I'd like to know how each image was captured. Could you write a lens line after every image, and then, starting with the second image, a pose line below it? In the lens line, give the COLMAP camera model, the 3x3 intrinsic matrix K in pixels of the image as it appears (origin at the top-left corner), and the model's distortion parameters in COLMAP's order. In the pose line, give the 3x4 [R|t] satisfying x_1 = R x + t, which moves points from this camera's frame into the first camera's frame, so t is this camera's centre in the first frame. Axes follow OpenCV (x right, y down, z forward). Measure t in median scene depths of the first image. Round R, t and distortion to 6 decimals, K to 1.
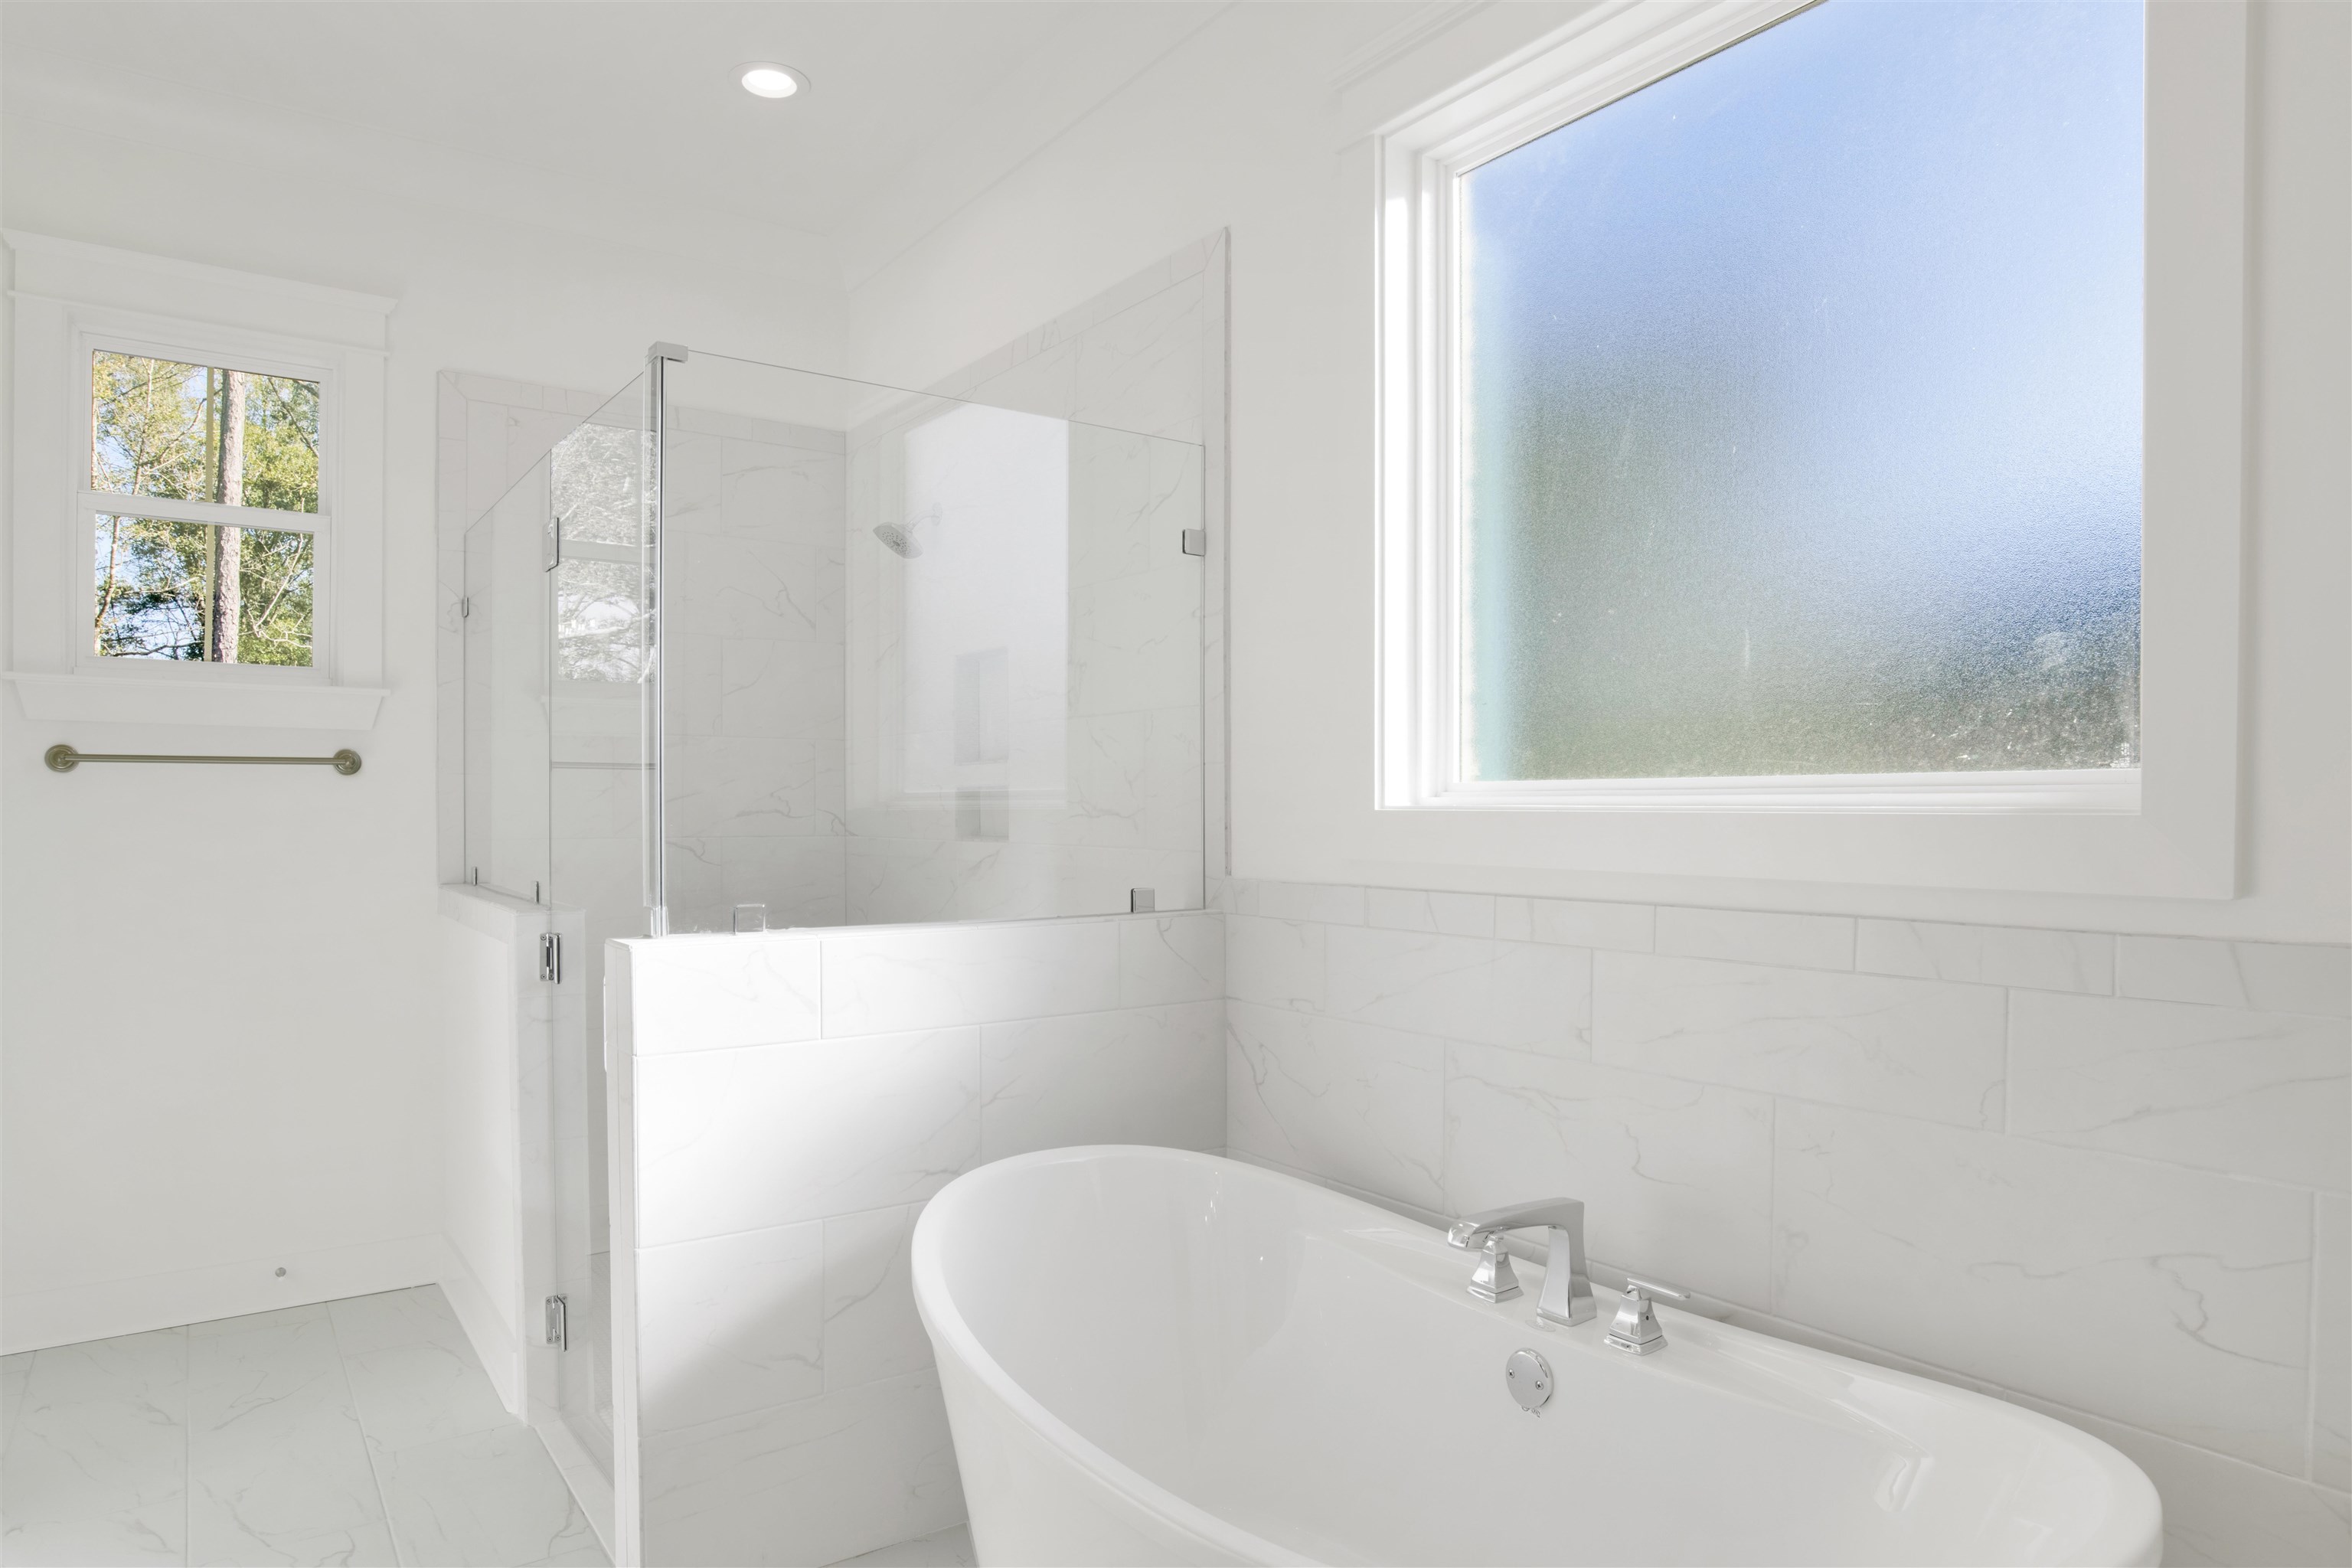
lens RADIAL K [[1421.8, 0, 1185.5], [0, 1421.8, 825.5], [0, 0, 1]] dist [-0.072171, 0.024794]
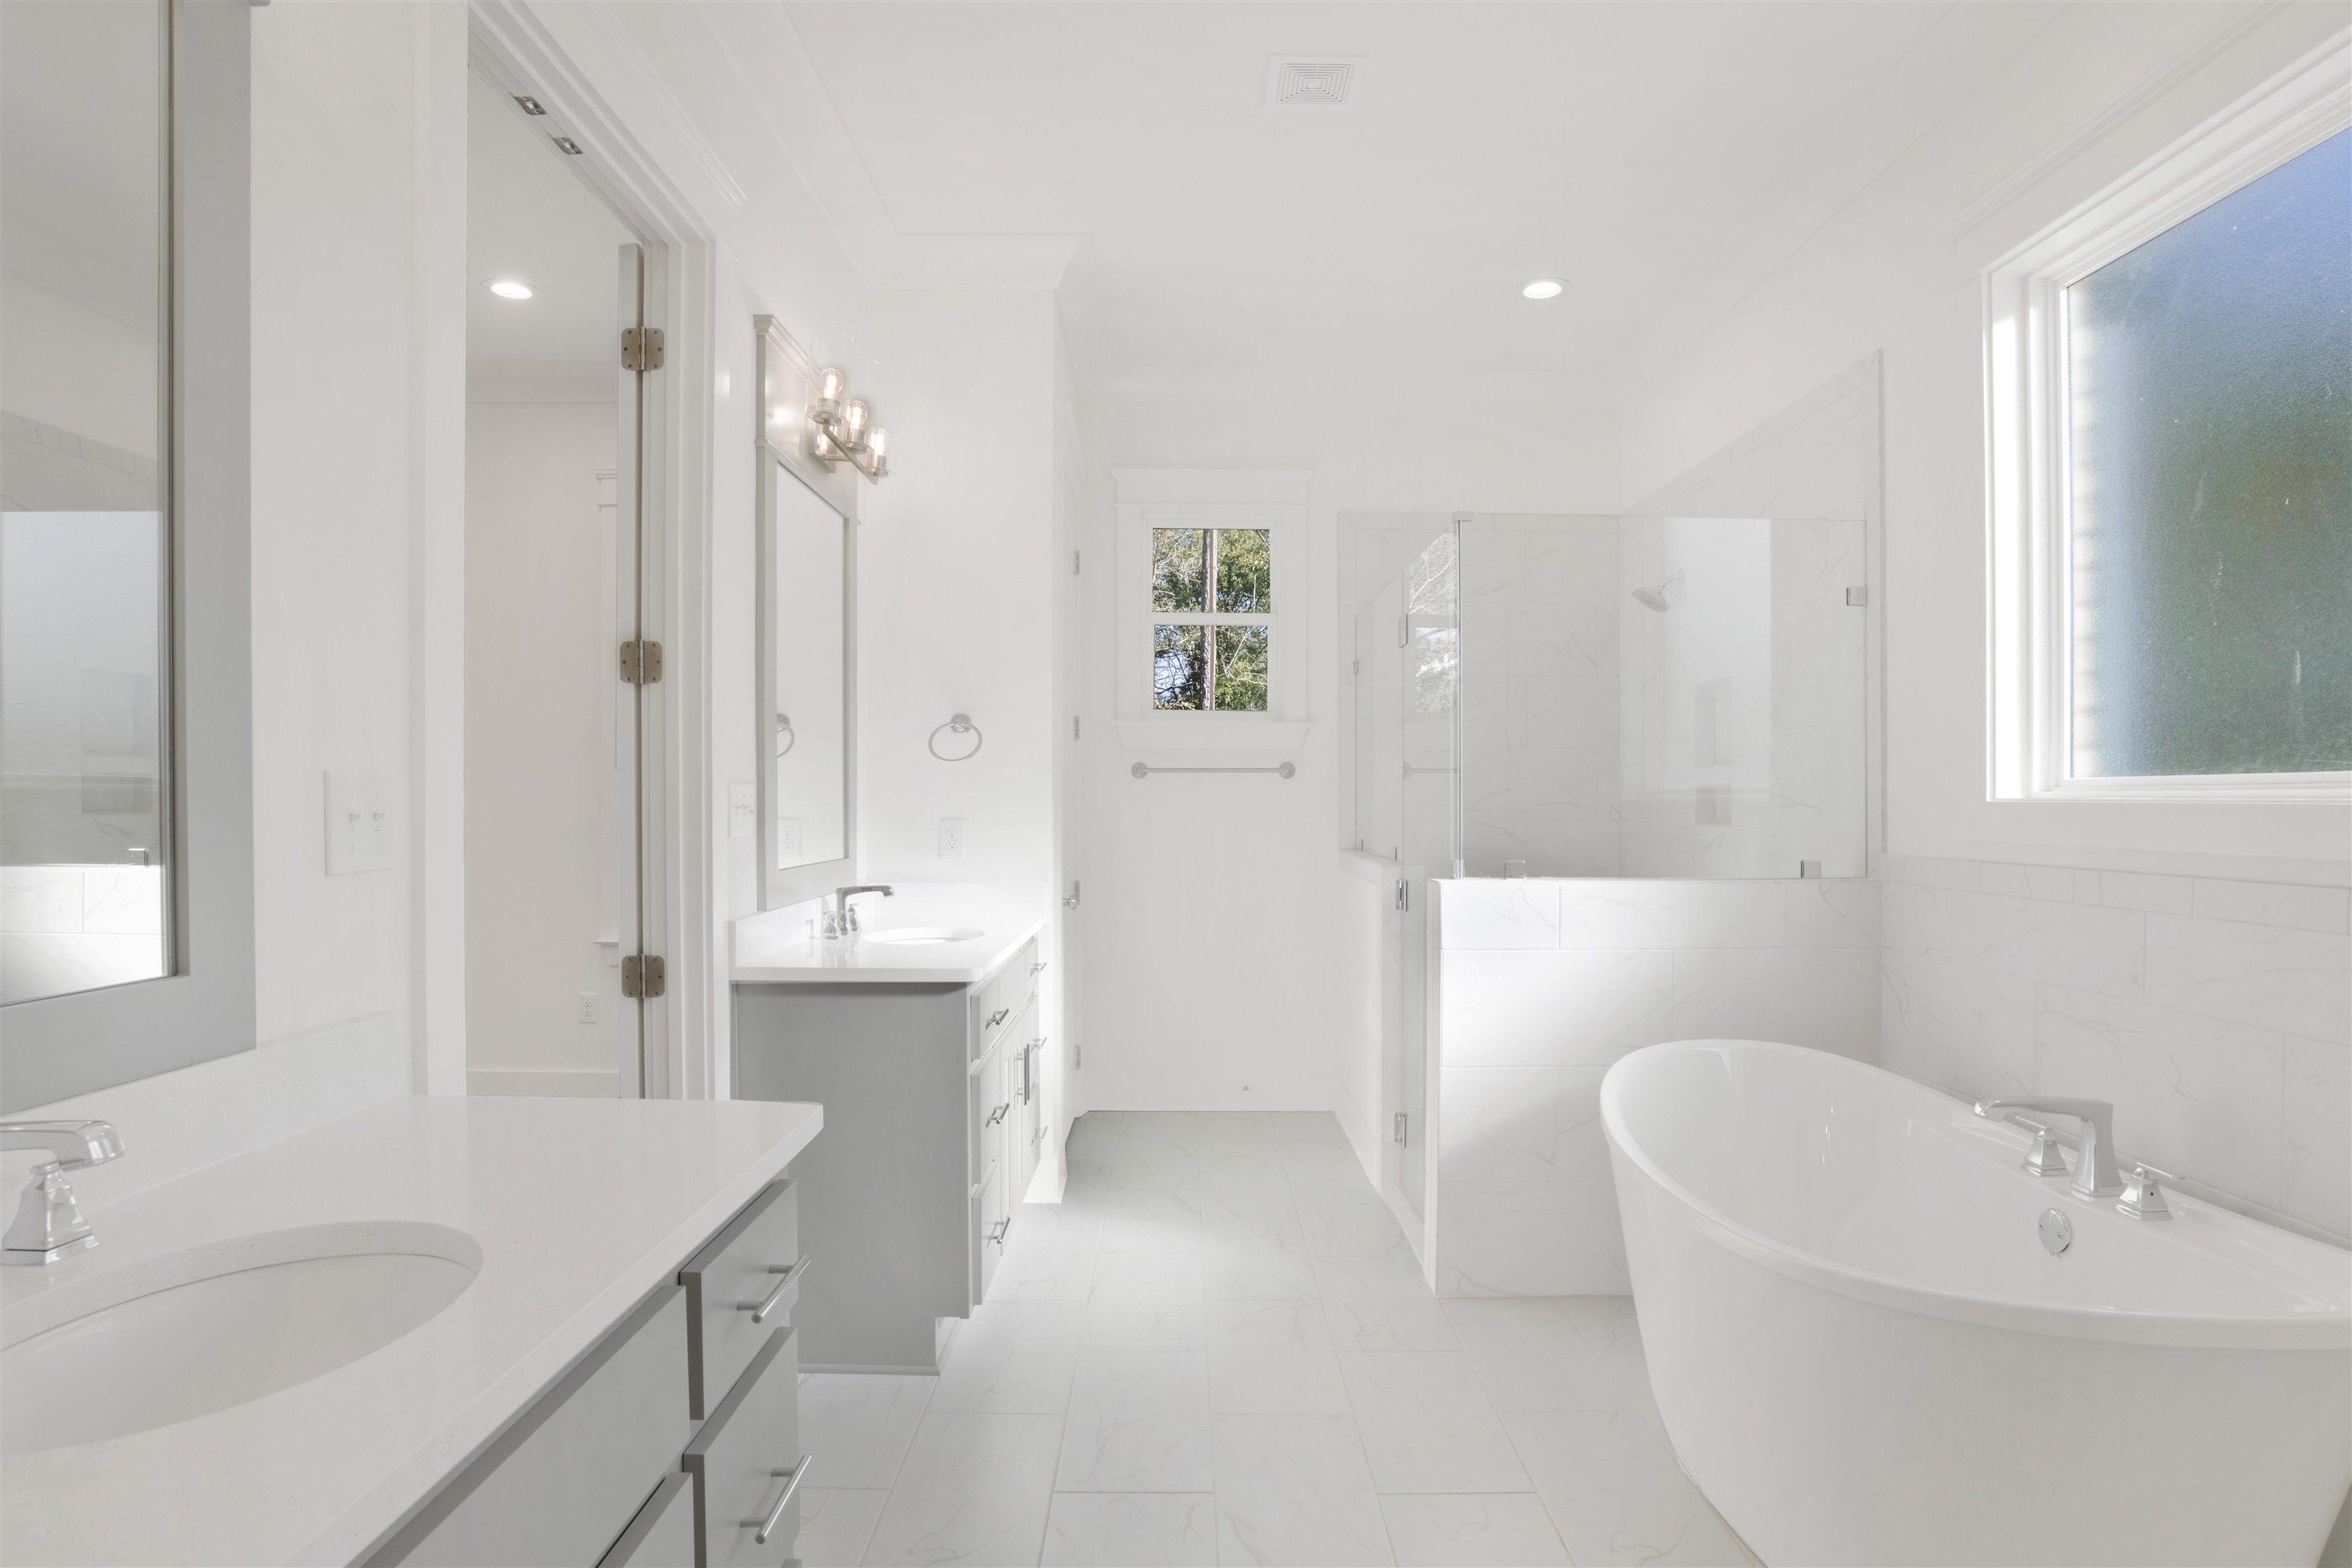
lens RADIAL K [[1244.3, 0, 1183.3], [0, 1244.3, 785.3], [0, 0, 1]] dist [-0.064797, 0.019645]
pose [[0.811797, -0.005605, -0.583913, 0.165901], [-0.008665, 0.999728, -0.021643, 0.004041], [0.583876, 0.022629, 0.811528, -0.282215]]
